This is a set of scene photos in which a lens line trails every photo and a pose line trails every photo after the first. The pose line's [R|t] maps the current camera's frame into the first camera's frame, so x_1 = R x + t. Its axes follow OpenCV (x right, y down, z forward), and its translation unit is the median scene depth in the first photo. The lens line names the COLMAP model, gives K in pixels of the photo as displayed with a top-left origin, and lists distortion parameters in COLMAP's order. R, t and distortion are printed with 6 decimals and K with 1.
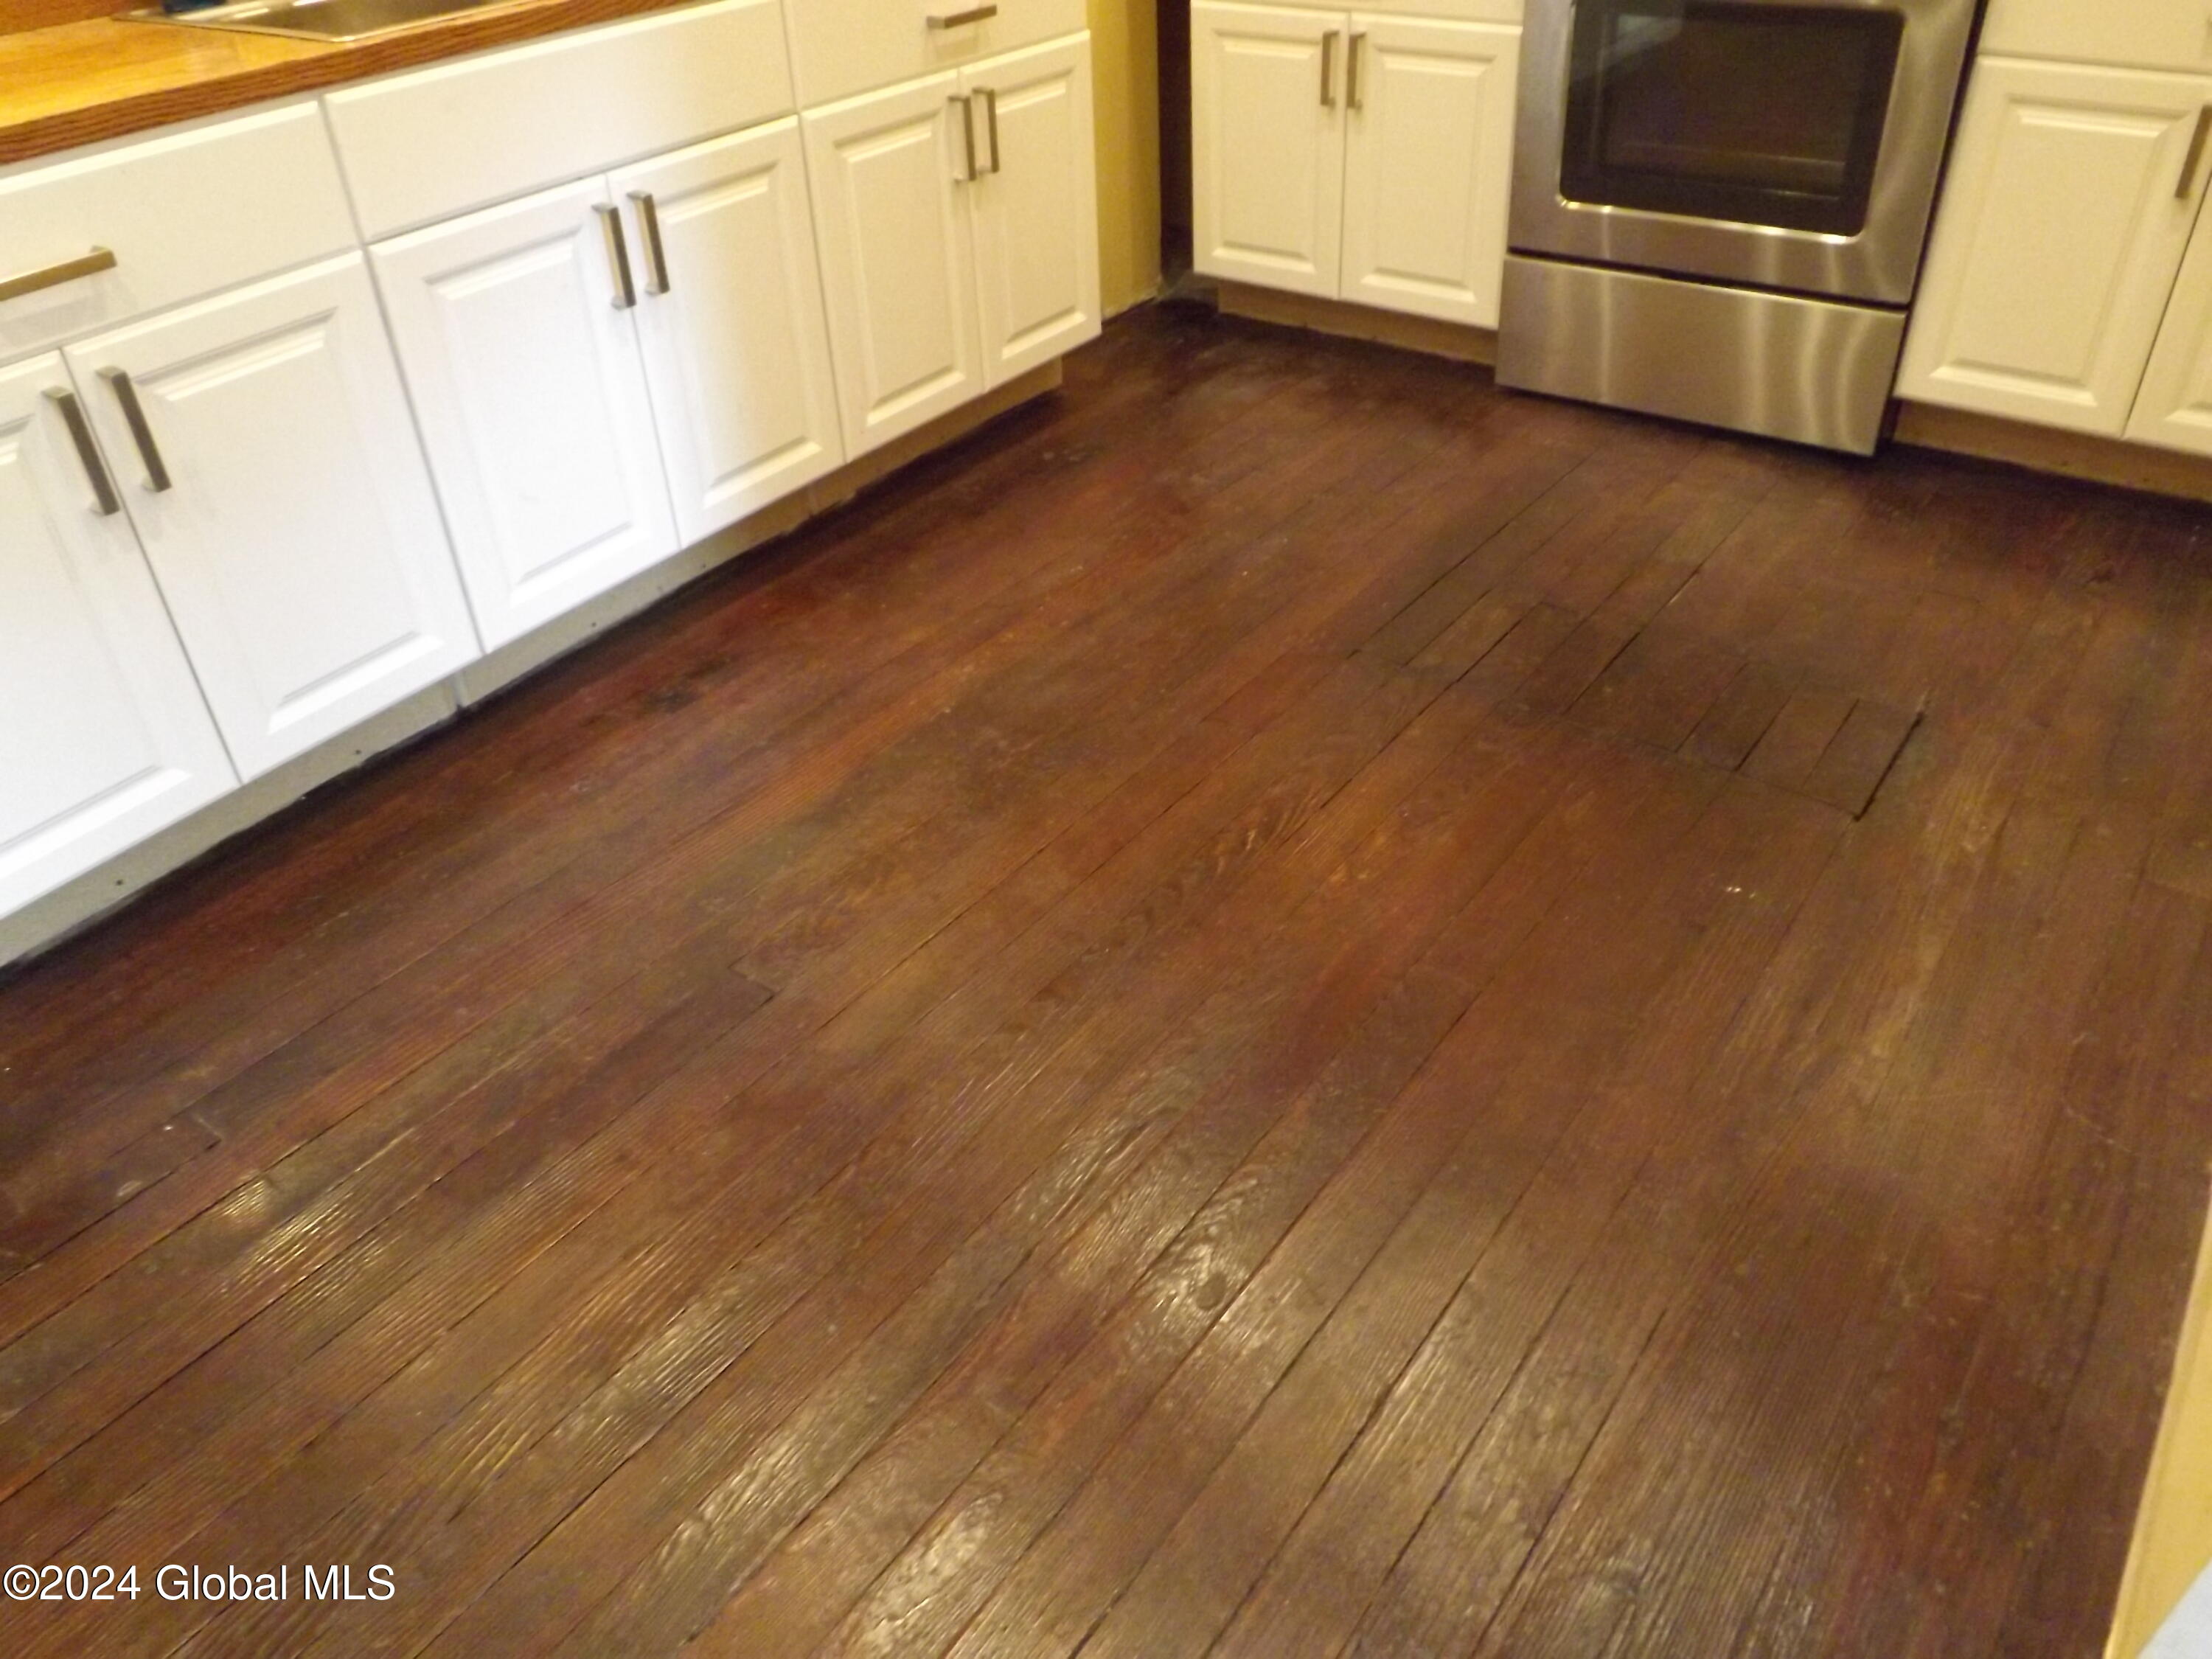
lens RADIAL K [[1612.5, 0, 1105.6], [0, 1612.5, 855.5], [0, 0, 1]] dist [-0.073924, 0.036744]
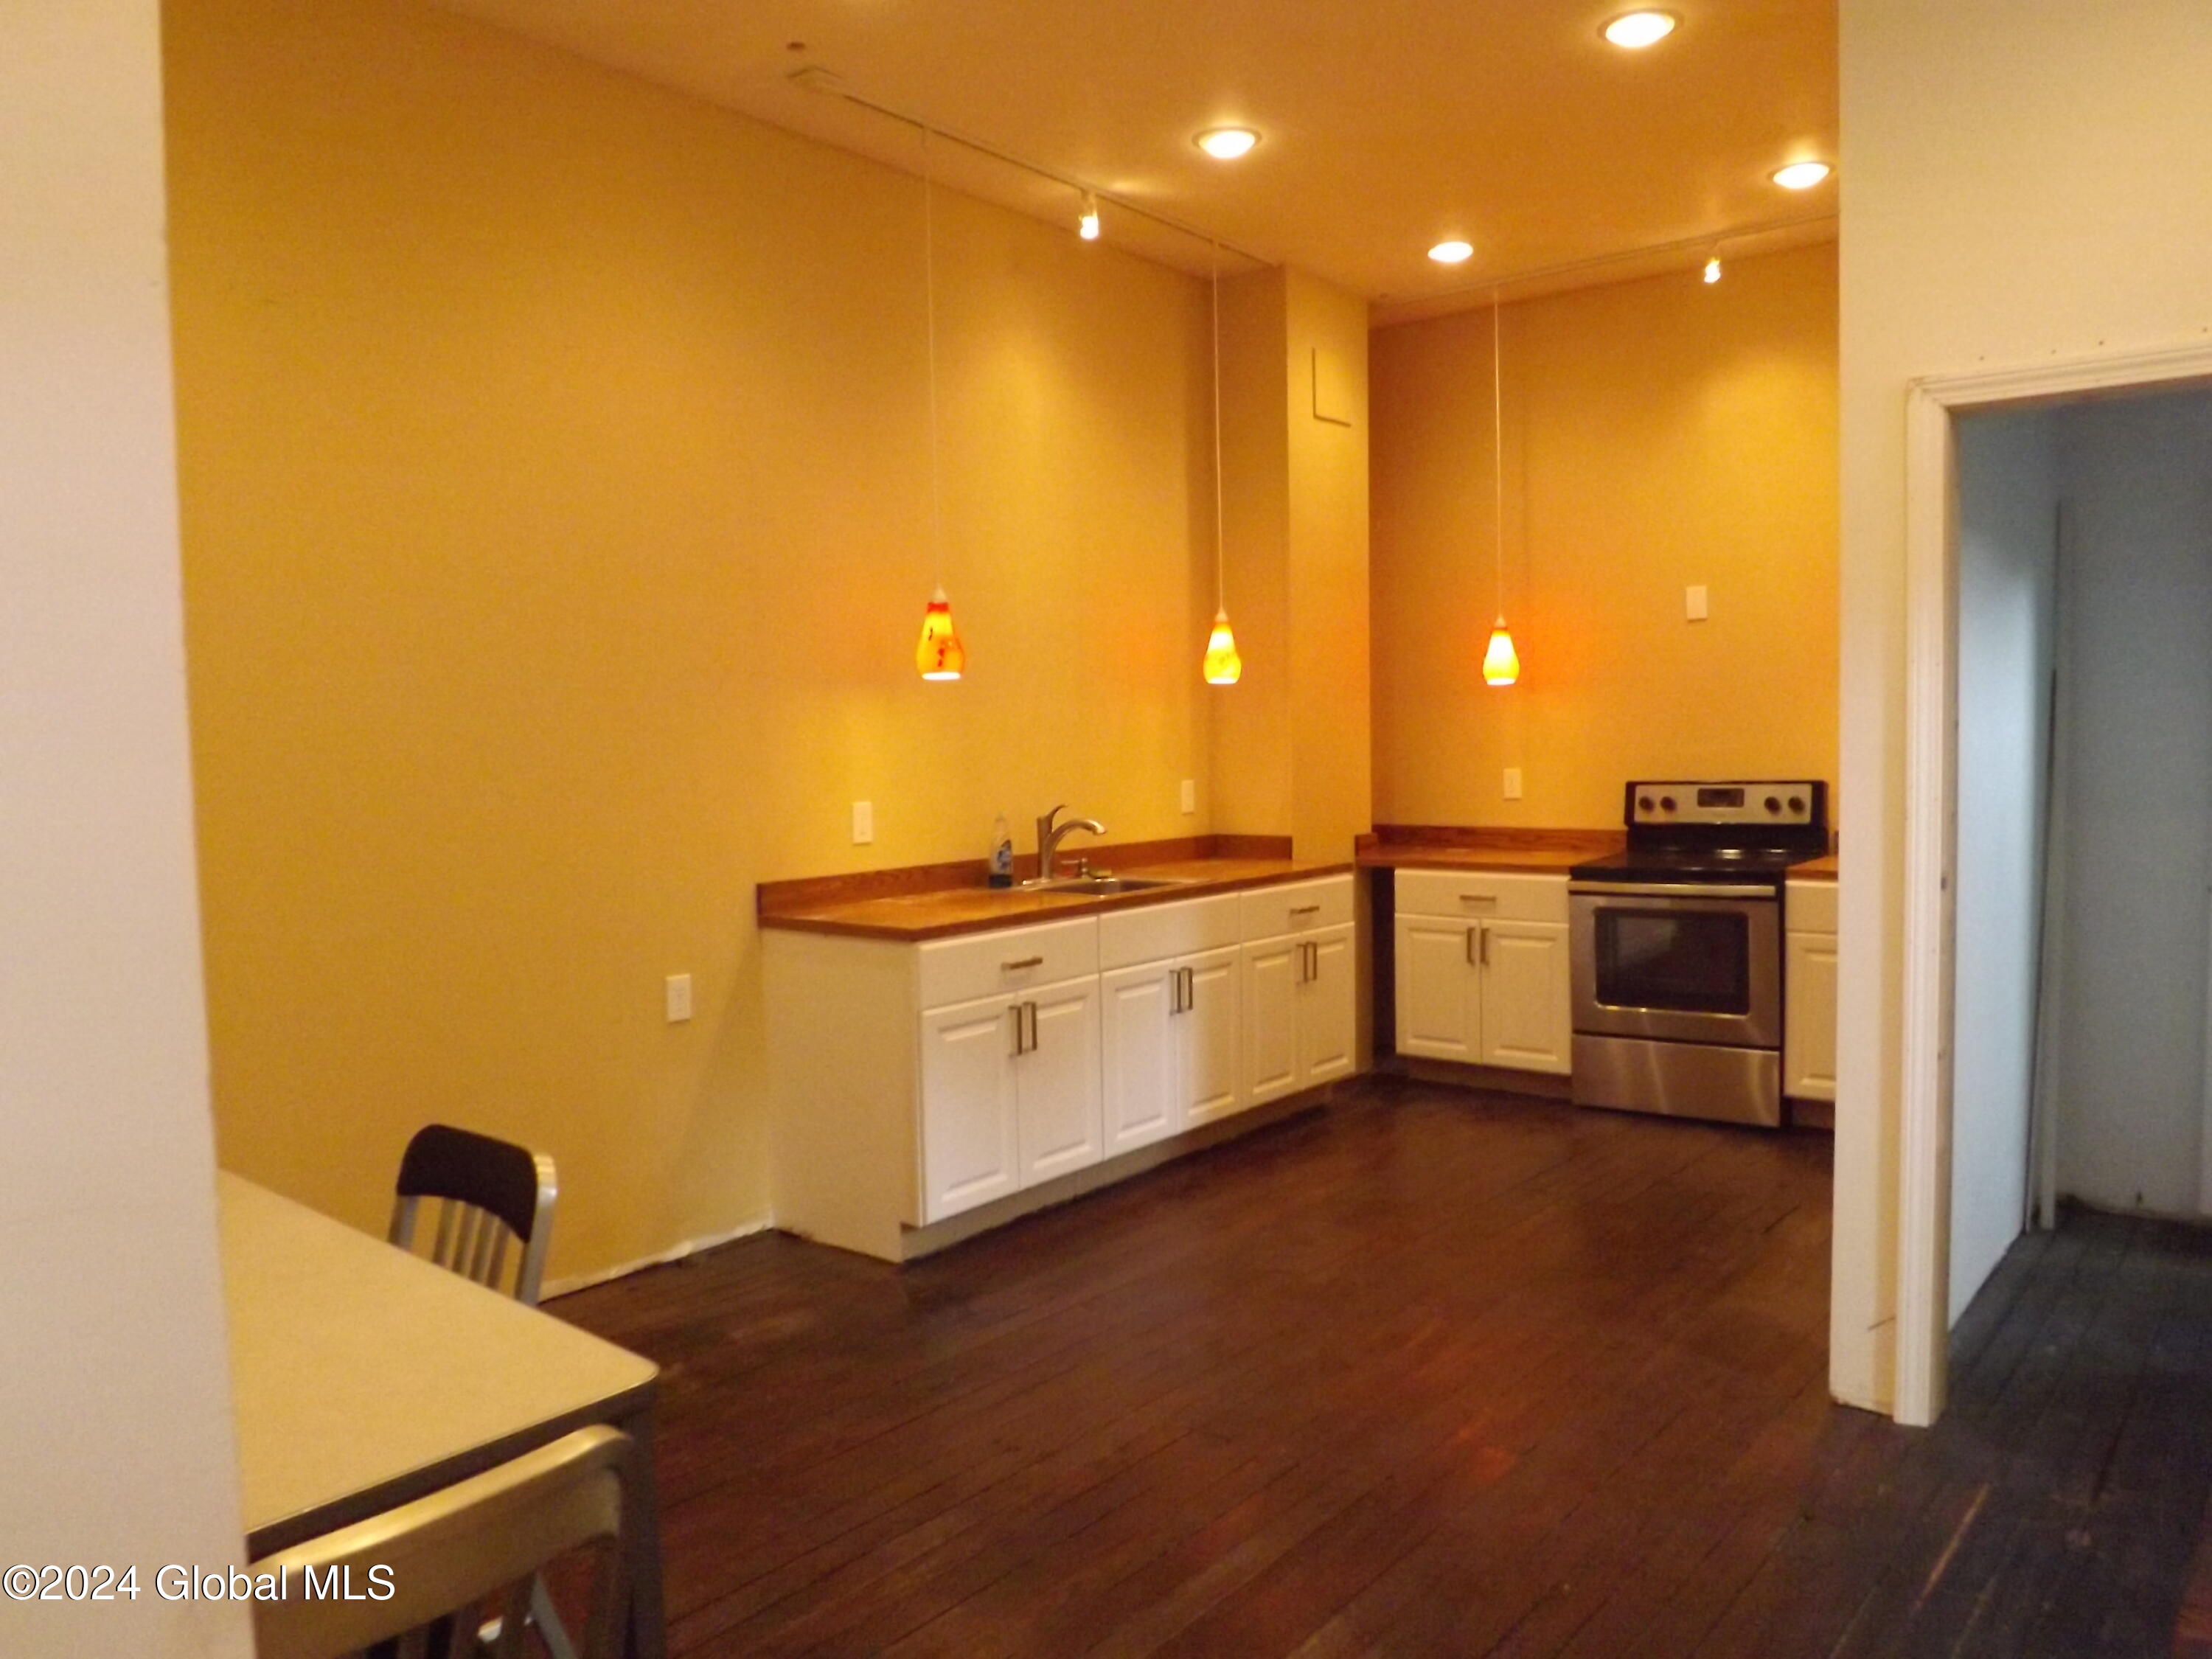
lens RADIAL K [[1614.7, 0, 1102.4], [0, 1614.7, 840.6], [0, 0, 1]] dist [-0.055086, 0.001385]
pose [[0.998139, 0.025055, -0.055597, -0.224165], [-0.051247, 0.838791, -0.542037, 0.537310], [0.033054, 0.543877, 0.838514, -0.812187]]
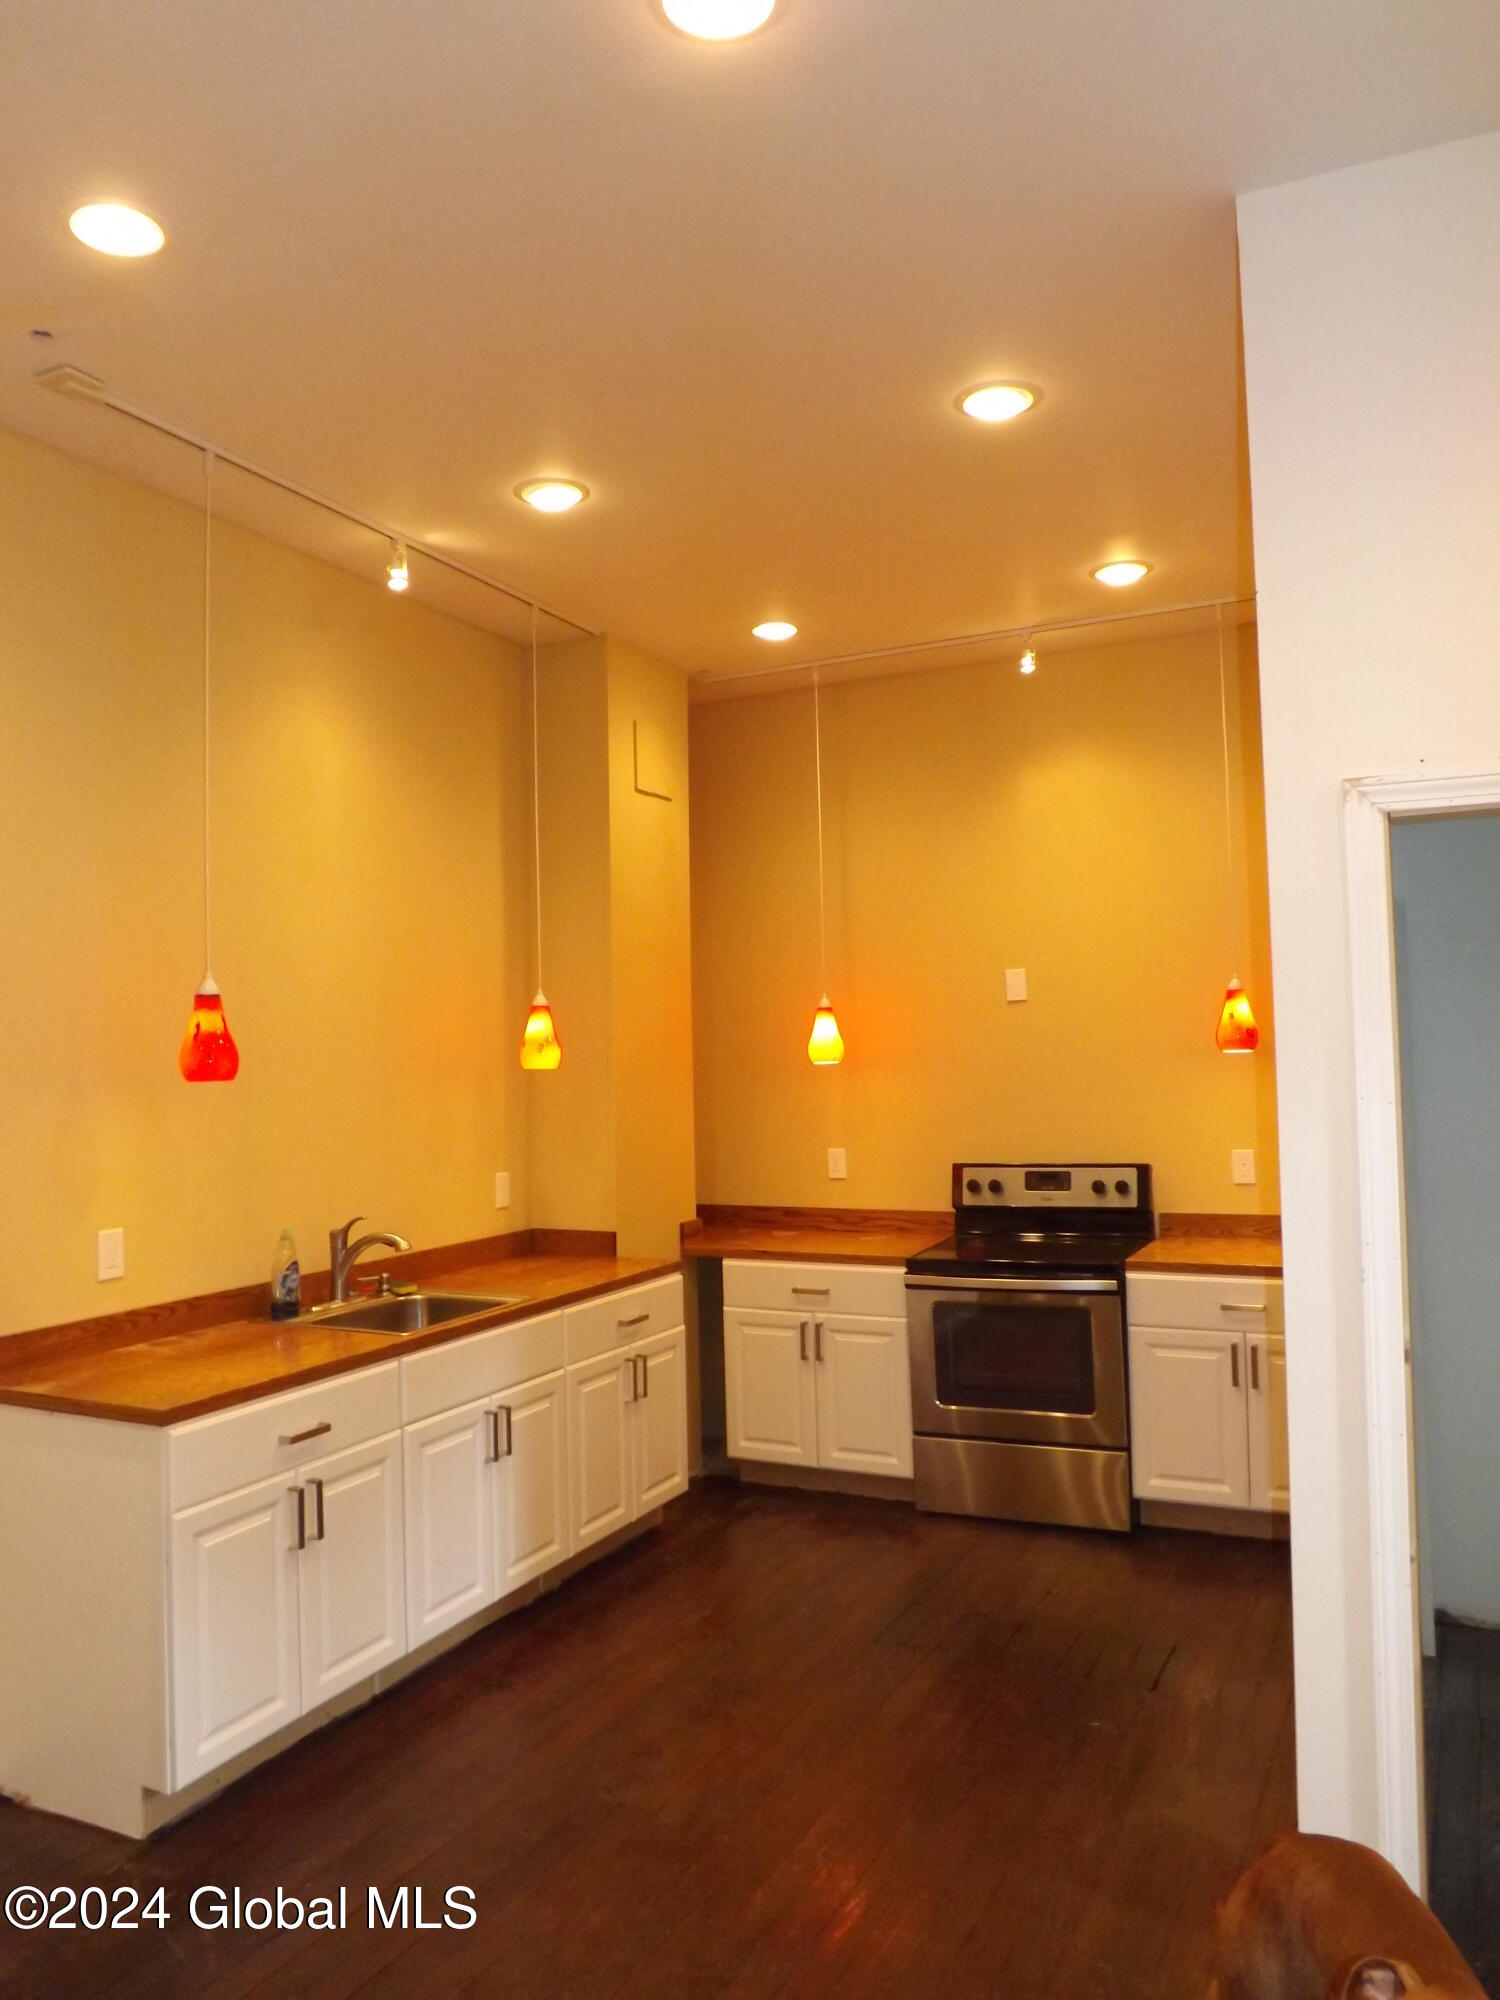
lens RADIAL K [[1459.9, 0, 758.7], [0, 1459.9, 992.2], [0, 0, 1]] dist [-0.055086, 0.001385]
pose [[0.984504, 0.026330, 0.173374, -0.238535], [0.090255, 0.771582, -0.629695, 0.277613], [-0.150352, 0.635585, 0.757249, -0.587077]]
